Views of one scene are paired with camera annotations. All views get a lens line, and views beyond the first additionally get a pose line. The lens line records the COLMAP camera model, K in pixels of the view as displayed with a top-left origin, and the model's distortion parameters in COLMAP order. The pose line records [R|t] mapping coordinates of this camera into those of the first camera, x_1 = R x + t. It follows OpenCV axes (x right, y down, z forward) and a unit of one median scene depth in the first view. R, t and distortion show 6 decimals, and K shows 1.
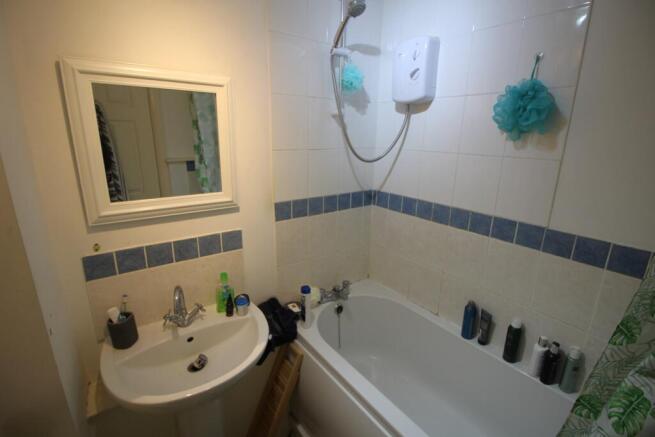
lens RADIAL K [[293.4, 0, 327.5], [0, 293.4, 218.5], [0, 0, 1]] dist [-0.000084, 0.000014]
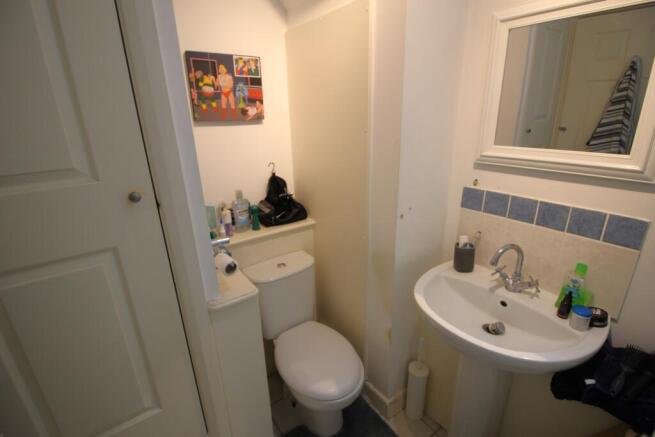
lens RADIAL K [[315.2, 0, 327.5], [0, 315.2, 218.5], [0, 0, 1]] dist [-0.001491, -0.000383]
pose [[-0.002751, 0.326865, -0.945067, 0.393741], [-0.224409, 0.920765, 0.319113, -0.032556], [0.974491, 0.212959, 0.070819, 0.323187]]
